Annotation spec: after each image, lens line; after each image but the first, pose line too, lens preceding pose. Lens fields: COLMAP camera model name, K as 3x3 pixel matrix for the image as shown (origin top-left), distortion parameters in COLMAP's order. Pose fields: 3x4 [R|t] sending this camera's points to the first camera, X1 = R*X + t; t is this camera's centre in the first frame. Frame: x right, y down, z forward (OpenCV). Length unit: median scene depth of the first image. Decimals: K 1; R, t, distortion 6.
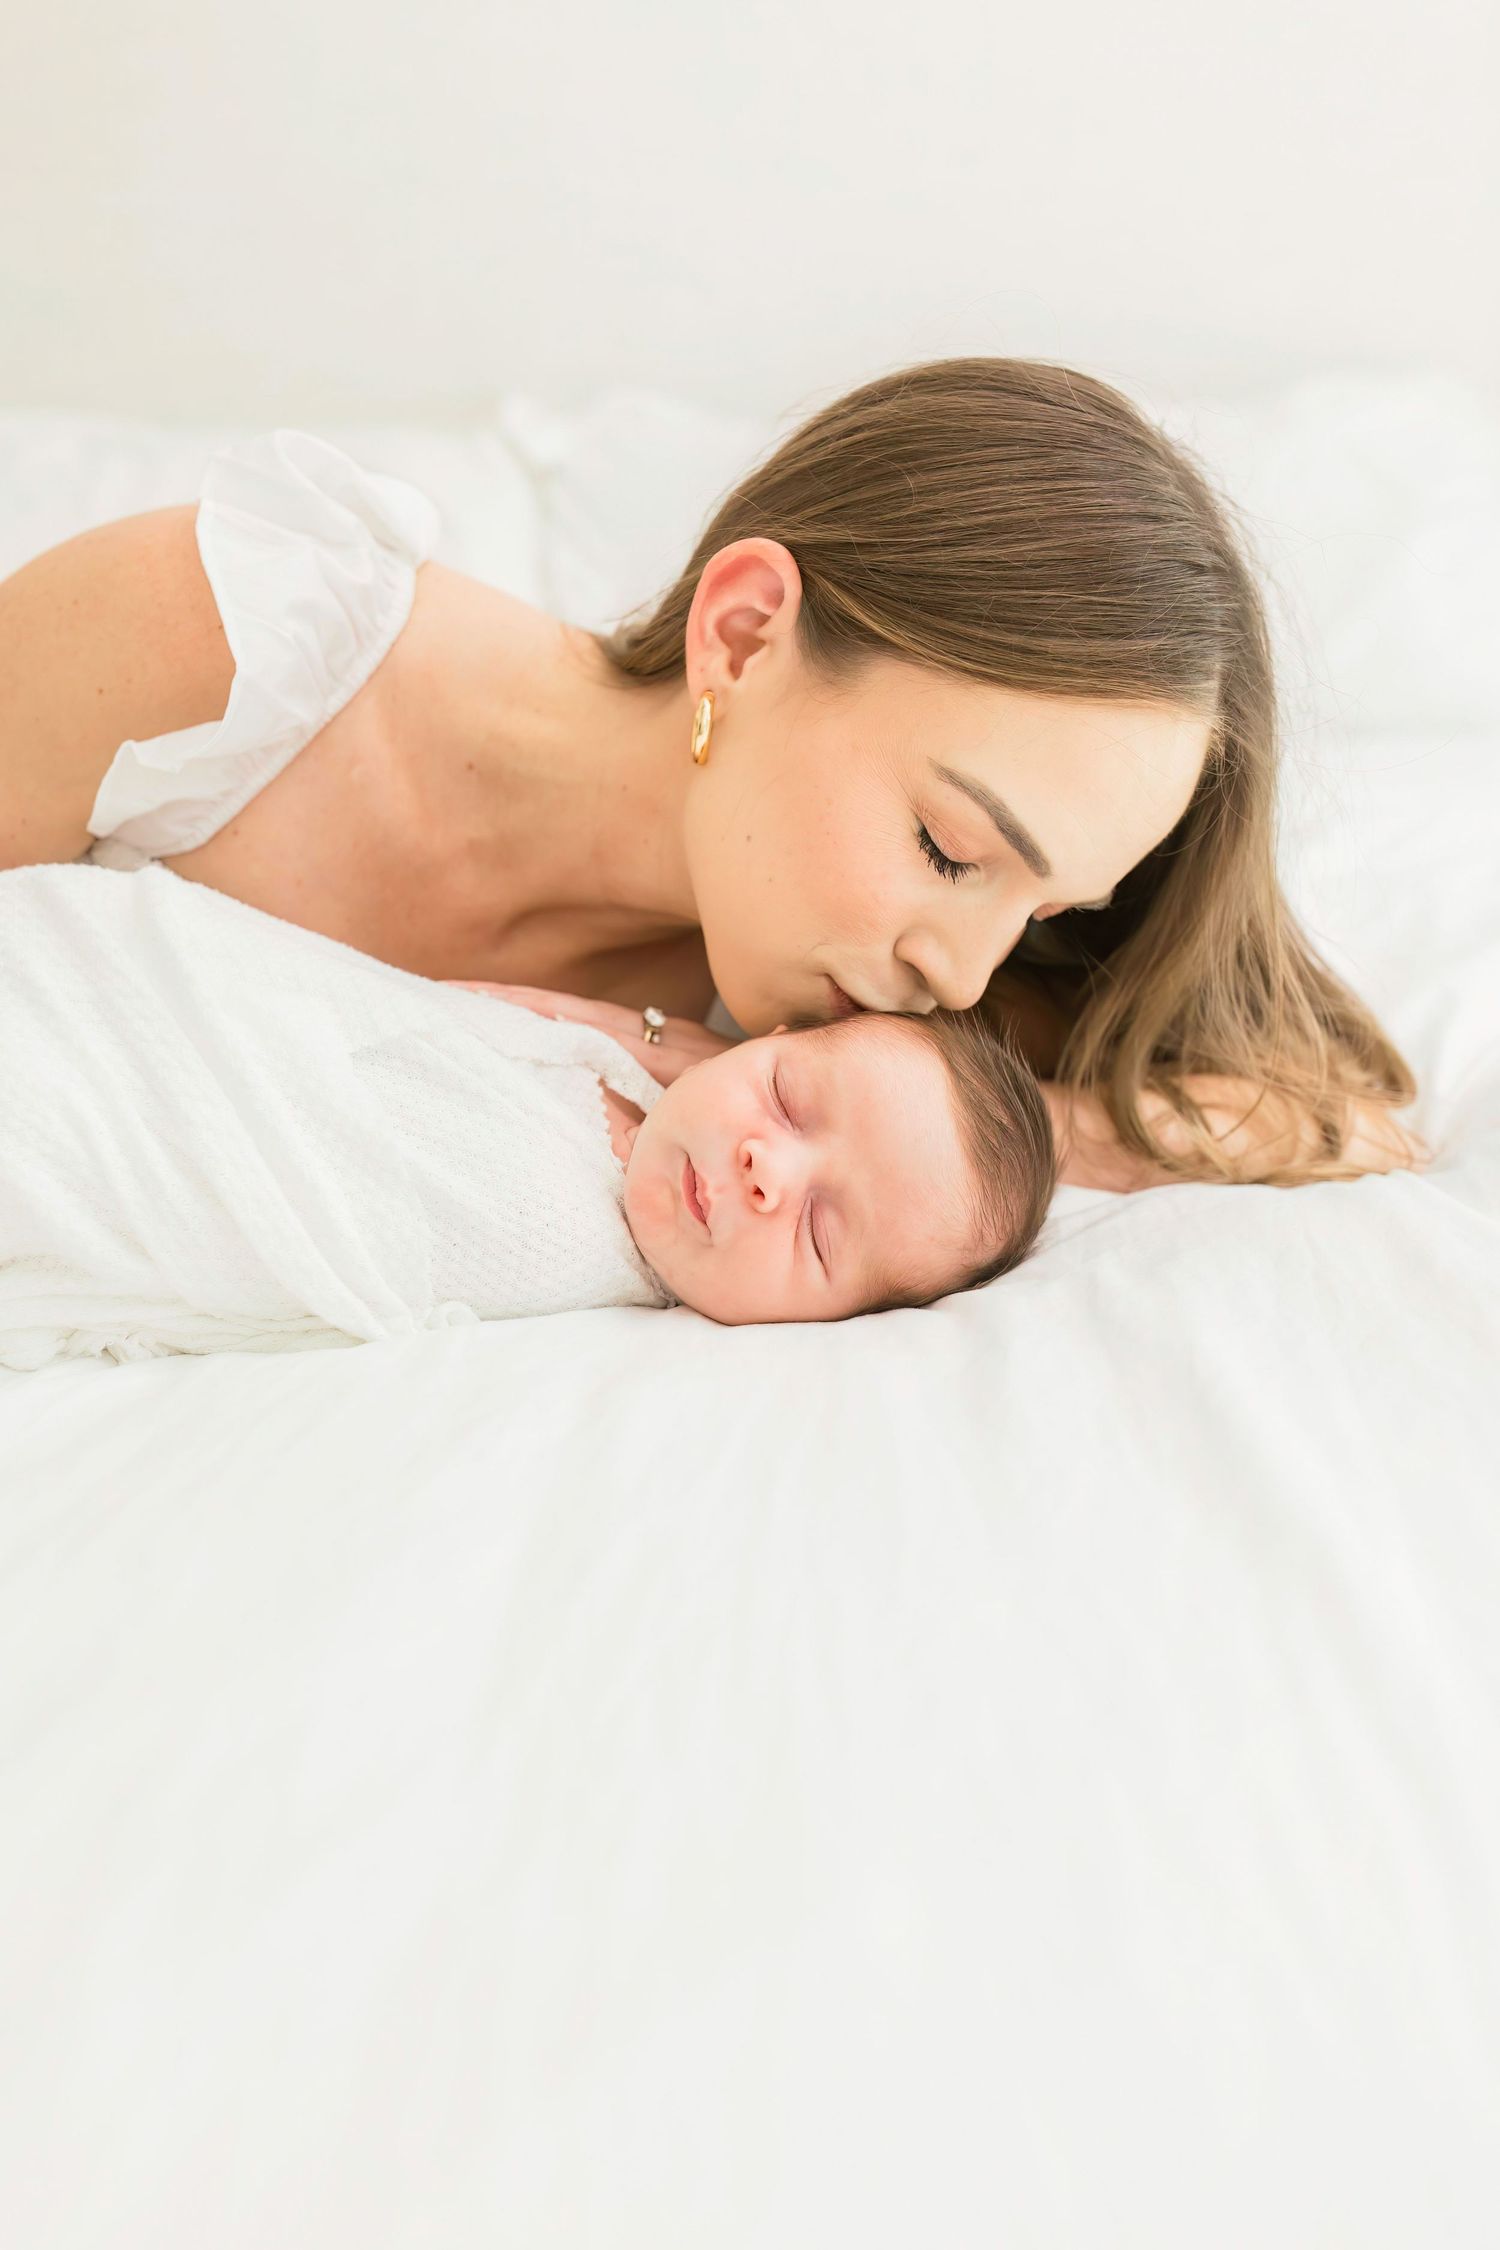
lens RADIAL K [[2241.0, 0, 750.0], [0, 2241.0, 1125.0], [0, 0, 1]] dist [0.005178, 0.017183]
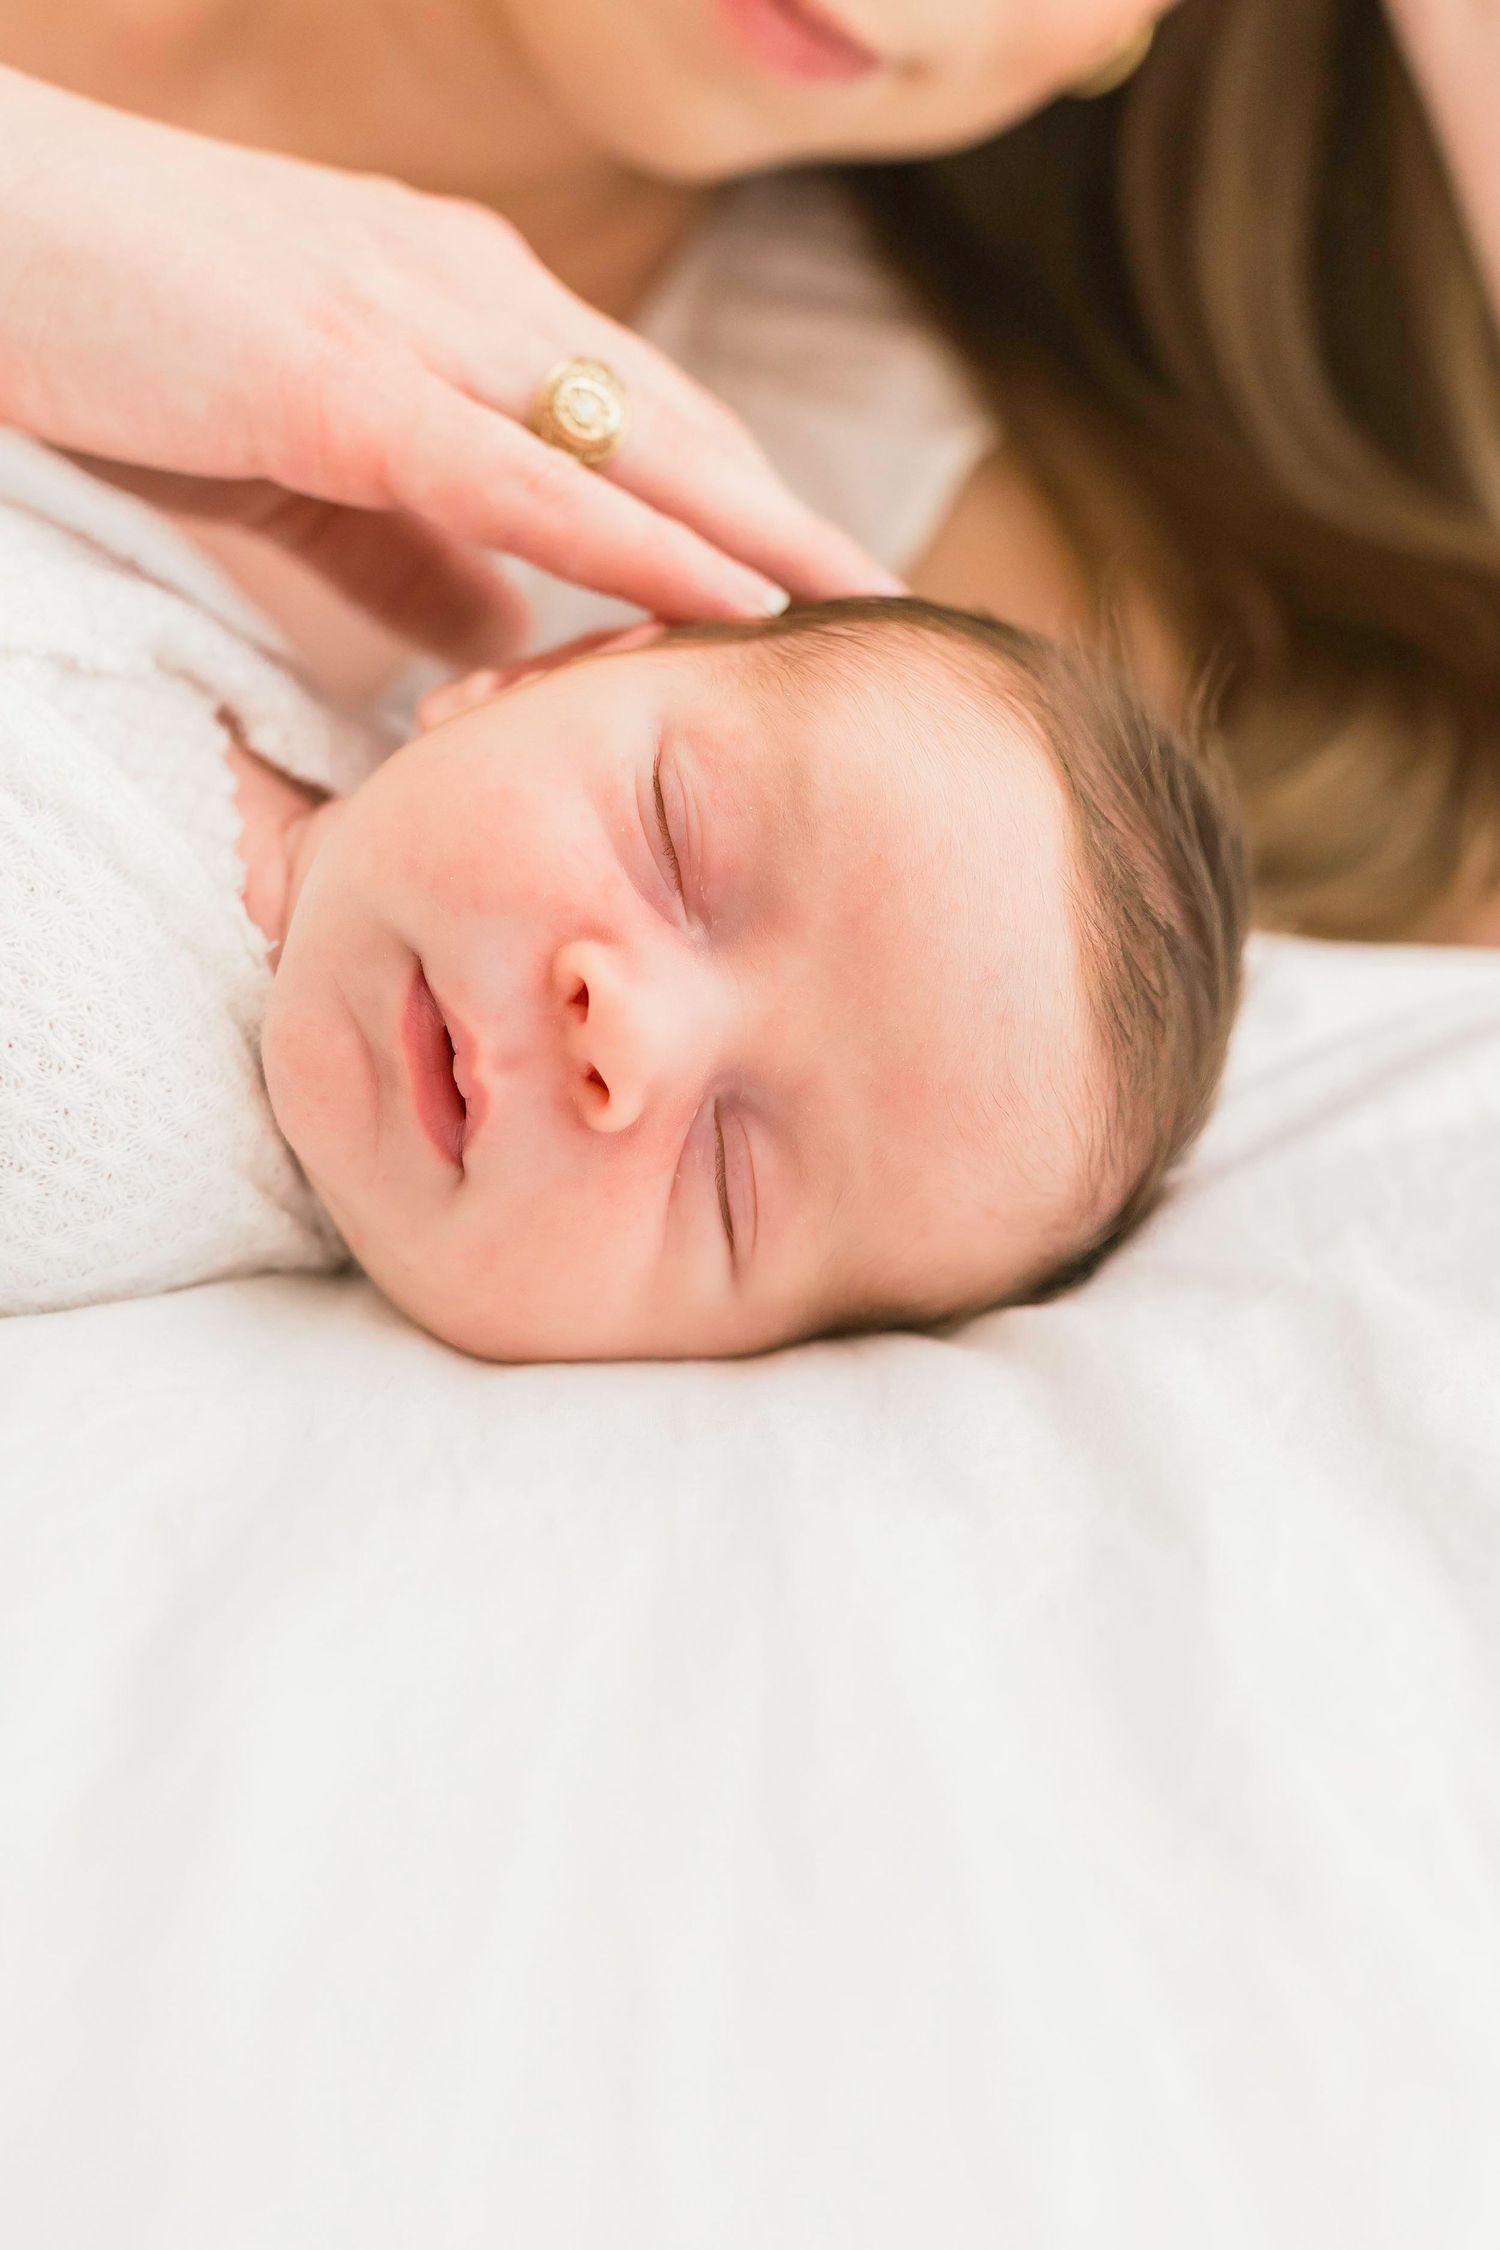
lens RADIAL K [[2241.0, 0, 750.0], [0, 2241.0, 1125.0], [0, 0, 1]] dist [0.005178, 0.017183]
pose [[0.988341, 0.069830, 0.135301, -0.022945], [-0.112214, 0.934689, 0.337290, -0.103283], [-0.102911, -0.348540, 0.931627, 0.606698]]
